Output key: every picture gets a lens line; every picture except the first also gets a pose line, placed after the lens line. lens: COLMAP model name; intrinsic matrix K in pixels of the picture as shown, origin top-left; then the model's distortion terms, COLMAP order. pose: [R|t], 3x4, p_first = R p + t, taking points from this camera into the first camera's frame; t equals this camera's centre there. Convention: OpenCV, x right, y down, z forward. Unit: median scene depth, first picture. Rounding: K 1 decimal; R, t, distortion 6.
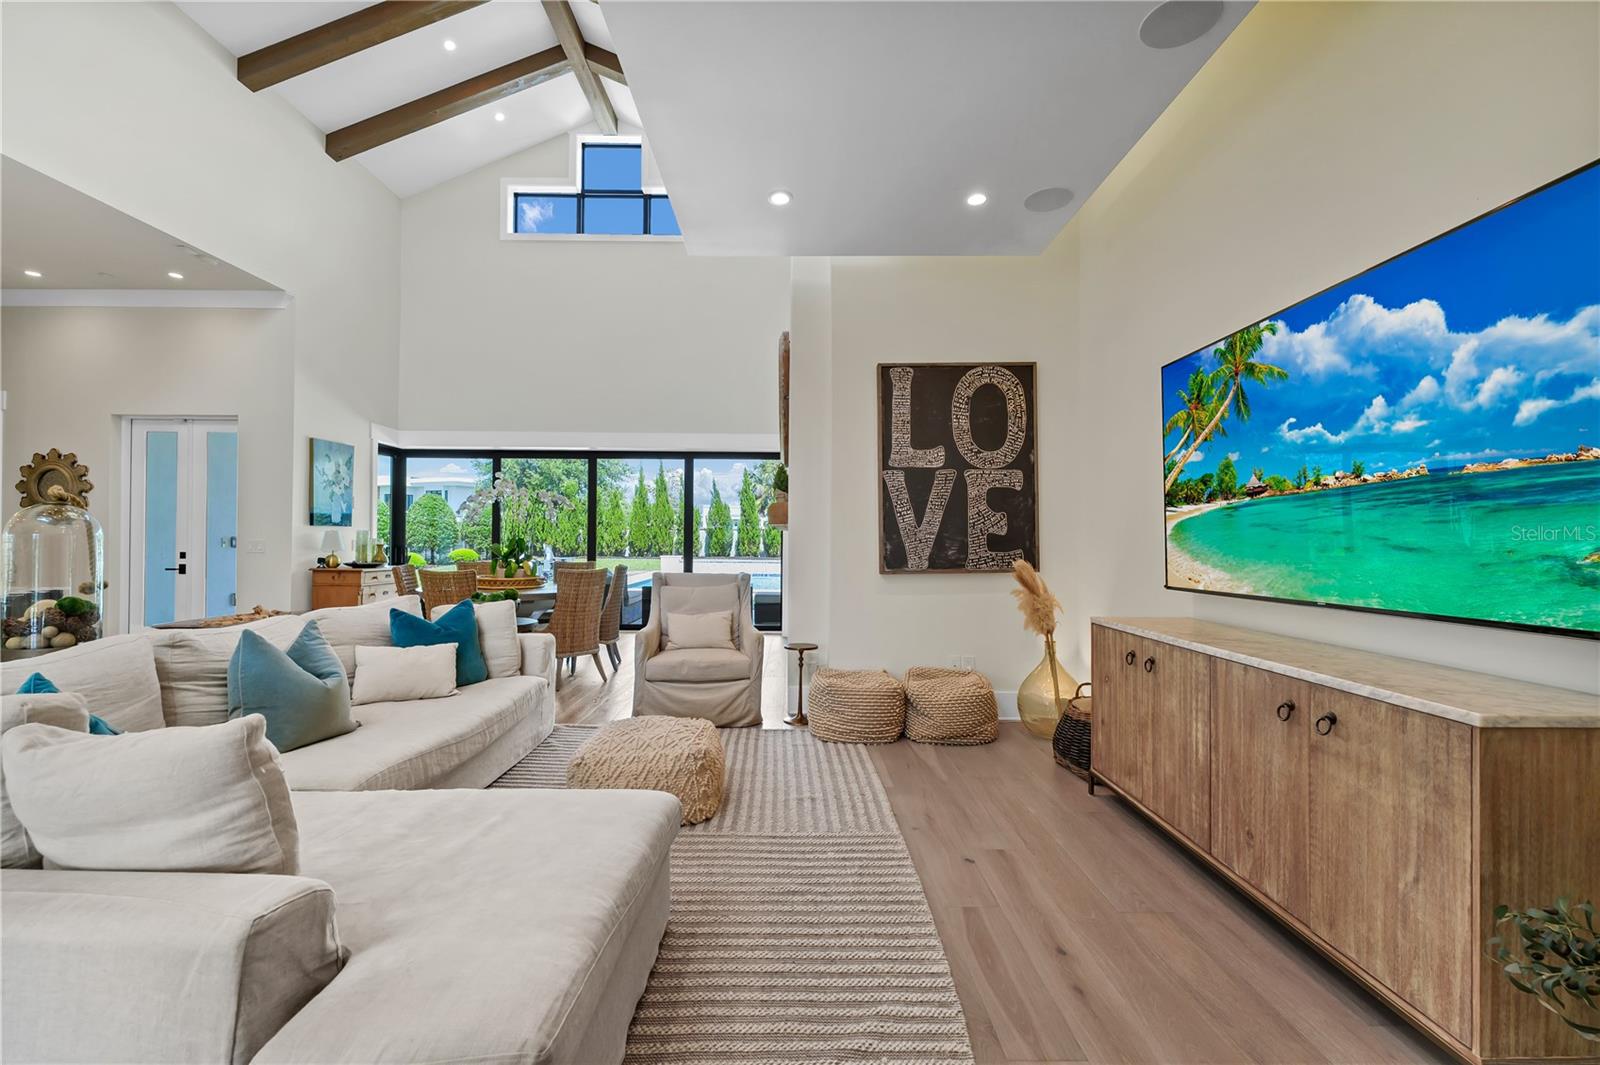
lens RADIAL K [[686.7, 0, 803.9], [0, 686.7, 535.4], [0, 0, 1]] dist [-0.002527, -0.000654]
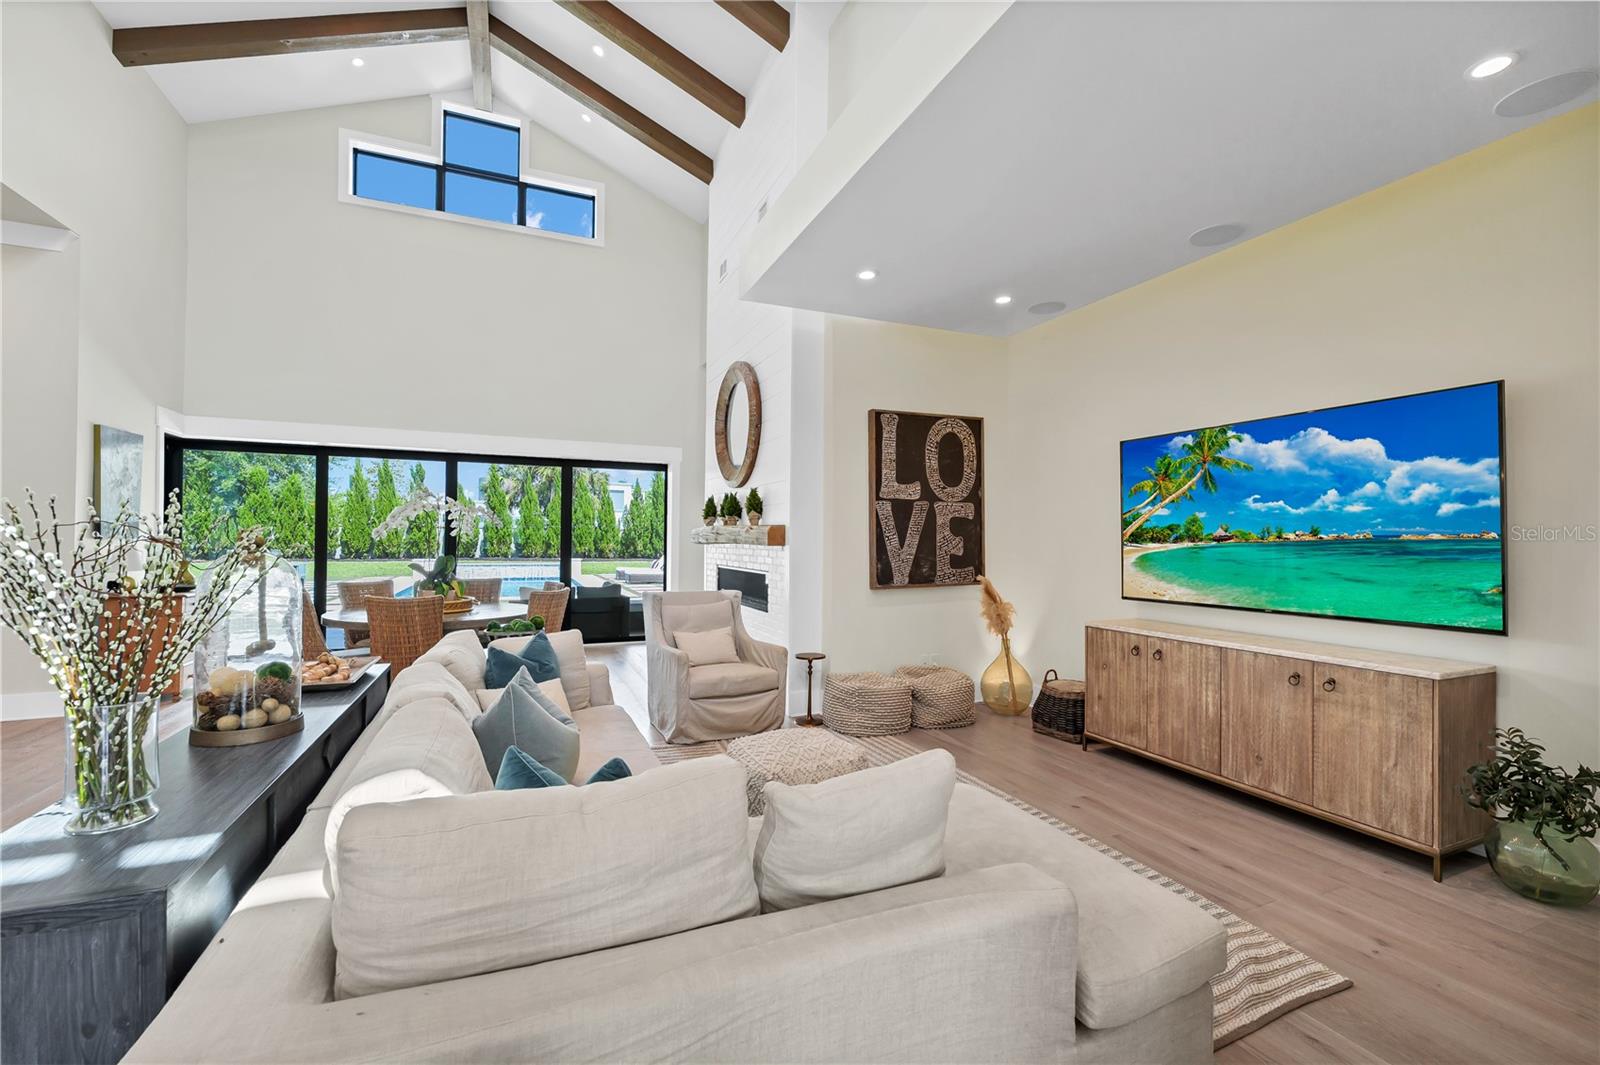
lens RADIAL K [[676.6, 0, 807.6], [0, 676.6, 537.4], [0, 0, 1]] dist [-0.003760, -0.000335]
pose [[0.916251, 0.002111, 0.400599, -0.453333], [-0.005540, 0.999957, 0.007402, -0.040704], [-0.400566, -0.009001, 0.916224, -0.009475]]
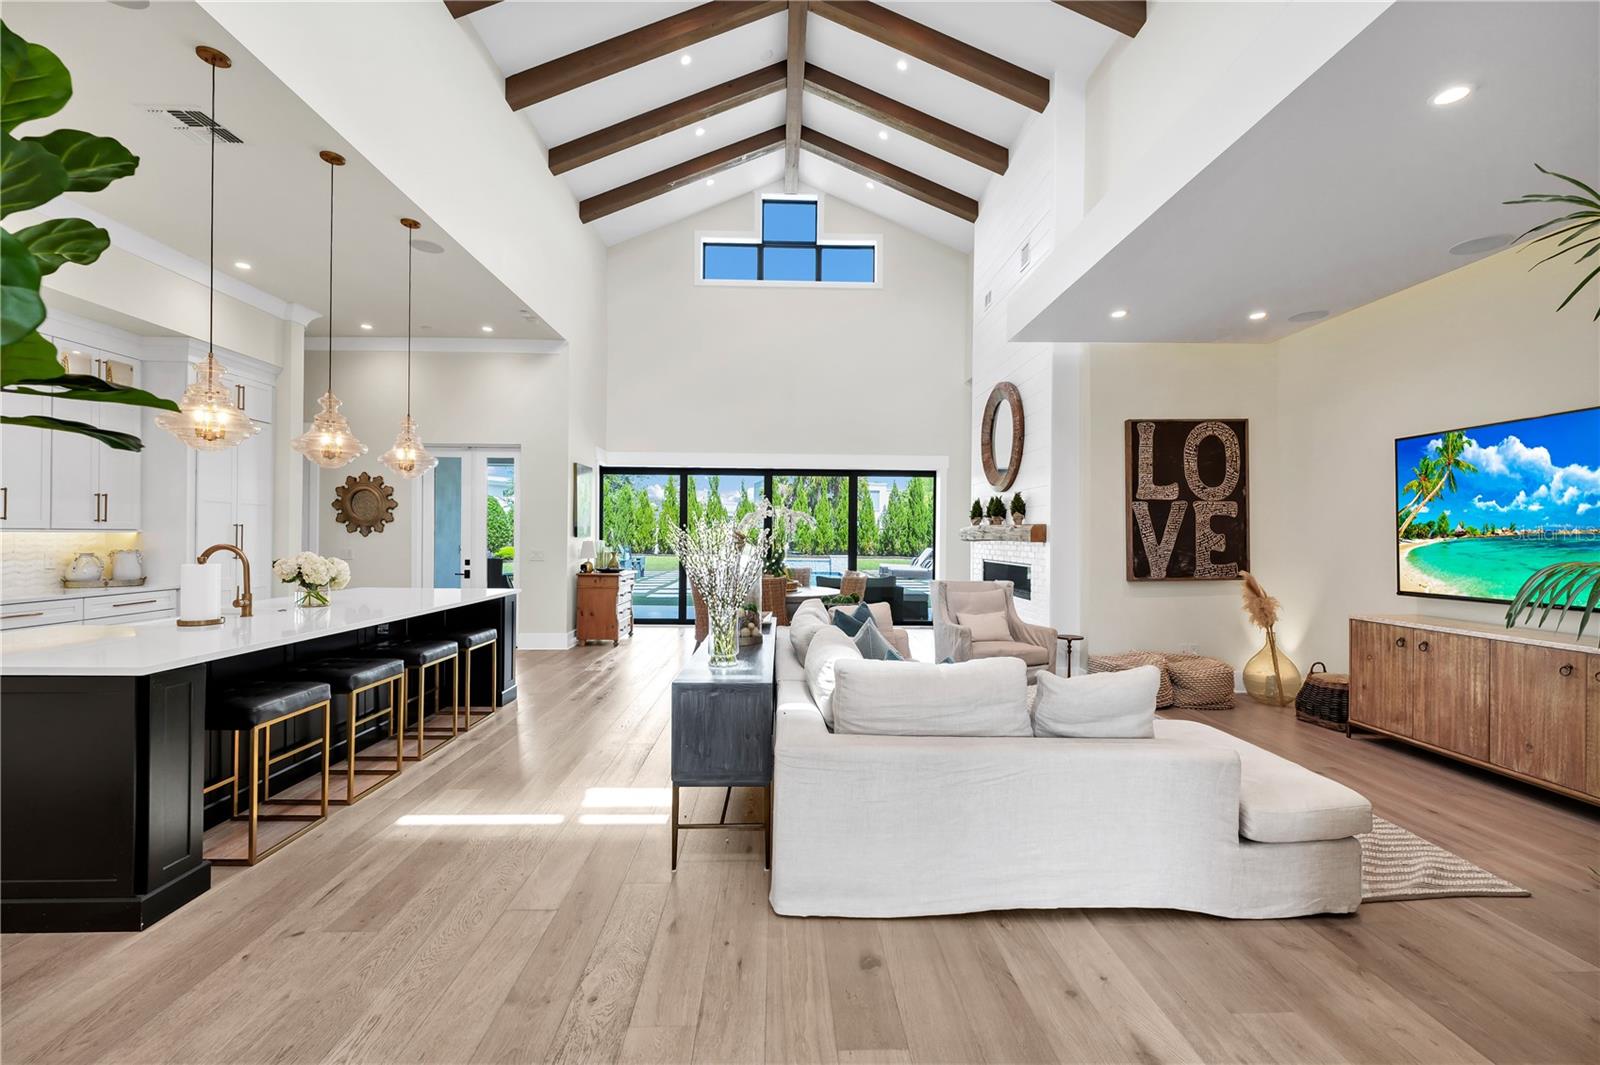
lens RADIAL K [[686.7, 0, 792.7], [0, 686.7, 541.4], [0, 0, 1]] dist [-0.002527, -0.000654]
pose [[0.999760, 0.000653, 0.021902, -0.559516], [-0.001020, 0.999859, 0.016777, -0.040887], [-0.021888, -0.016796, 0.999619, -0.291926]]
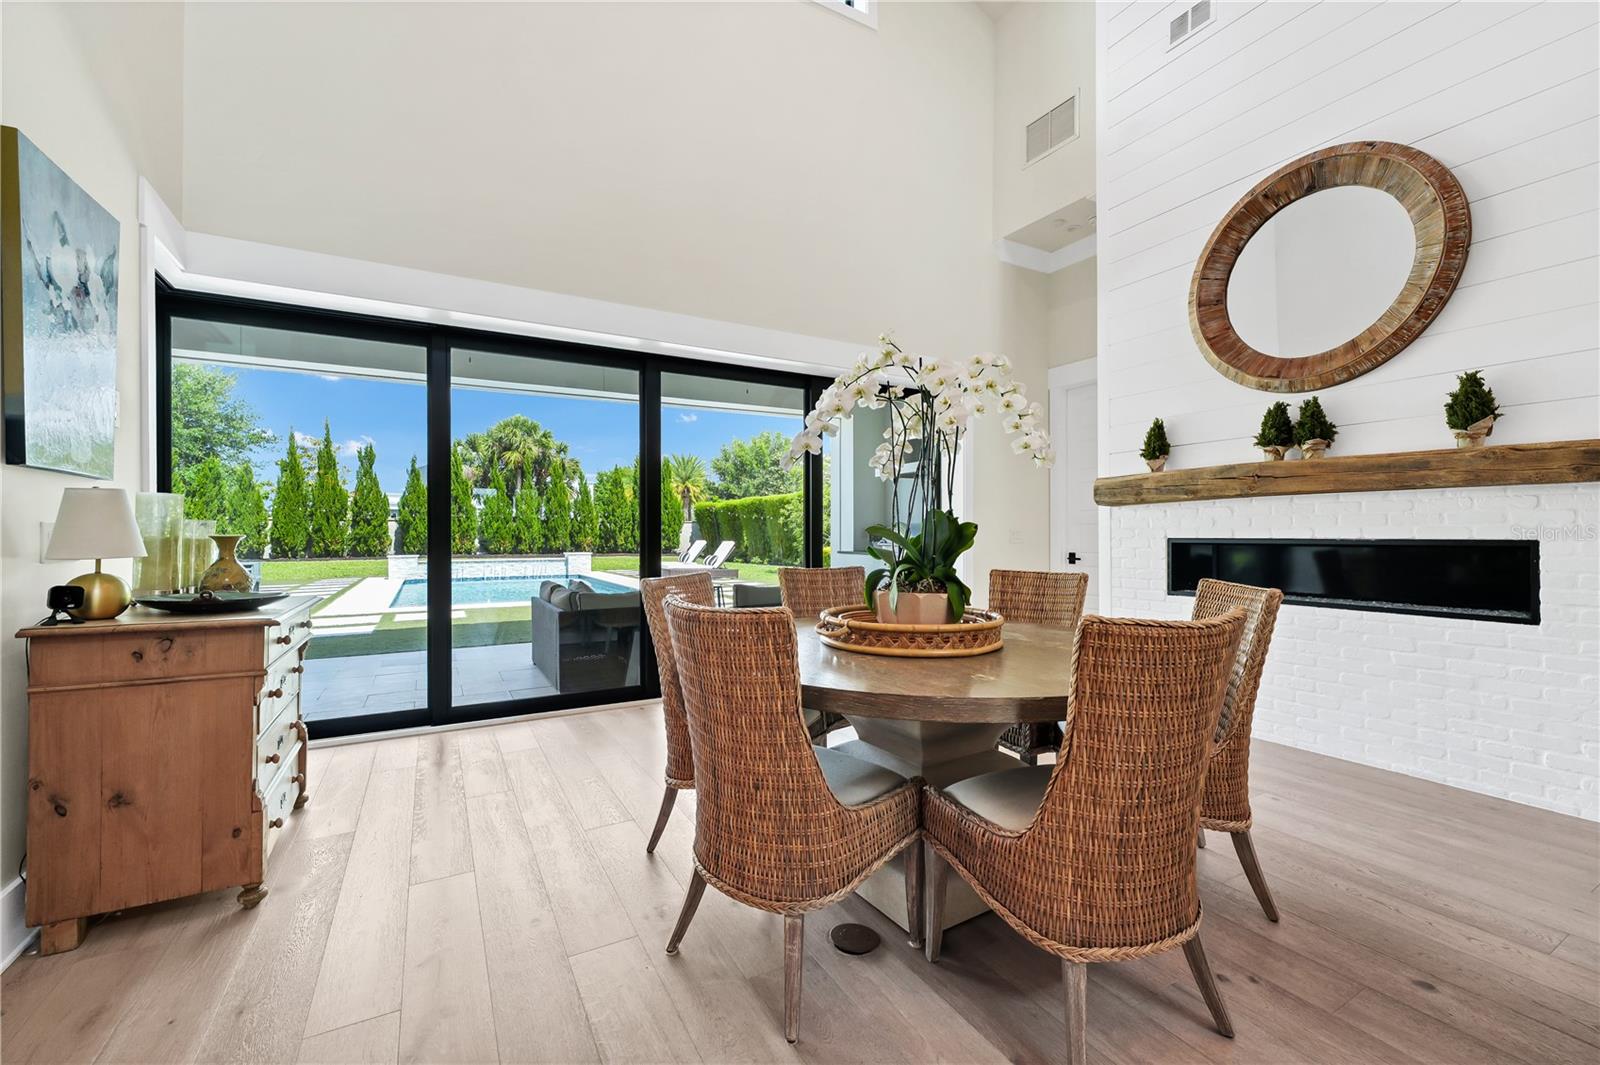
lens RADIAL K [[686.7, 0, 804.0], [0, 686.7, 544.5], [0, 0, 1]] dist [-0.002527, -0.000654]
pose [[0.875493, -0.019192, 0.482849, -0.878746], [0.007592, 0.999634, 0.025968, 0.014267], [-0.483171, -0.019069, 0.875318, 0.919010]]
